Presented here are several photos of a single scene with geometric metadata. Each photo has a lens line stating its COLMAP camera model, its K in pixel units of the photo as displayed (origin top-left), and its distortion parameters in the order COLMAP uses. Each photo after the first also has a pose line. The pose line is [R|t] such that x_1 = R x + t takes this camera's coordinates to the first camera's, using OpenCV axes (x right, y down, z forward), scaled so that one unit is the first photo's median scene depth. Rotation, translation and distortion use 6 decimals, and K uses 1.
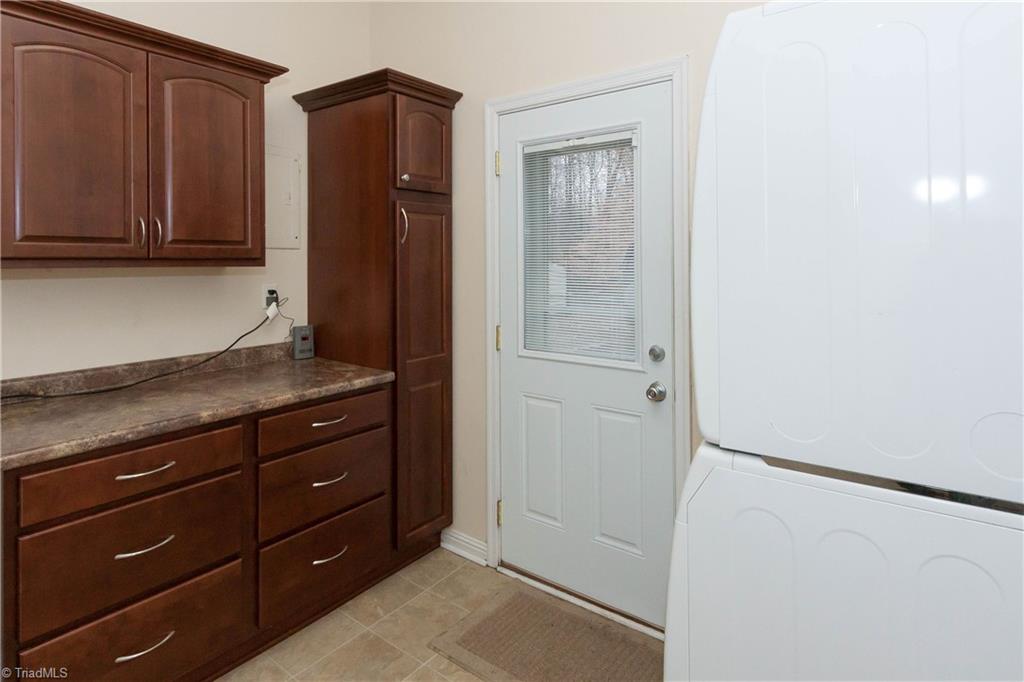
lens RADIAL K [[553.3, 0, 514.5], [0, 553.3, 270.7], [0, 0, 1]] dist [0.004633, 0.001019]
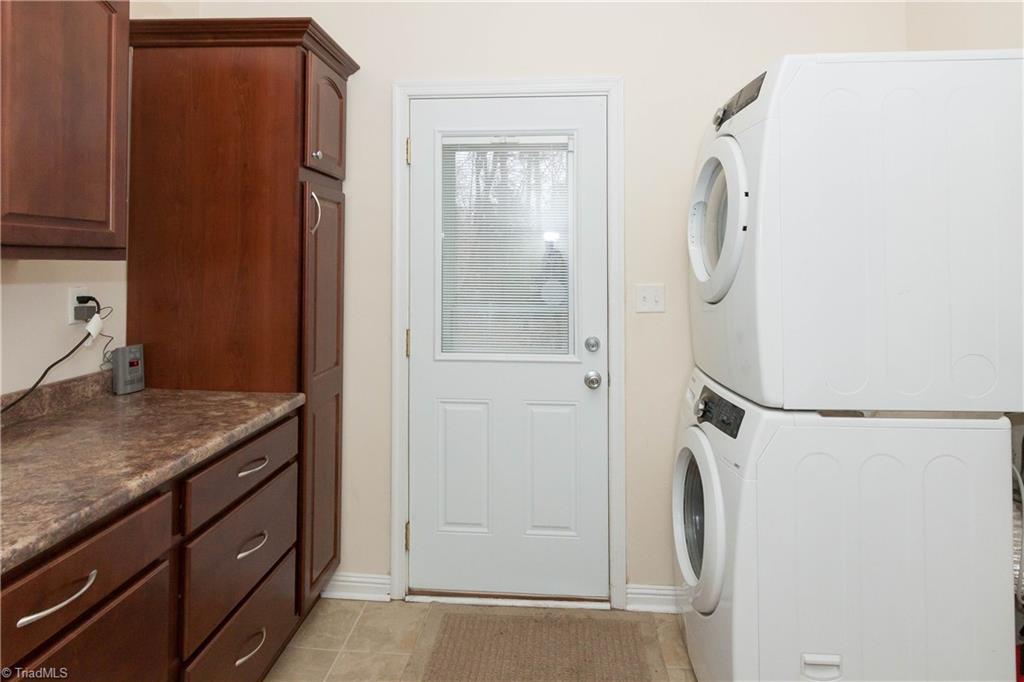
lens RADIAL K [[544.6, 0, 511.9], [0, 544.6, 268.9], [0, 0, 1]] dist [0.001812, 0.000958]
pose [[0.837646, 0.003326, 0.546203, -0.390451], [0.004128, 0.999914, -0.012418, 0.012598], [-0.546198, 0.012657, 0.837561, 0.162813]]
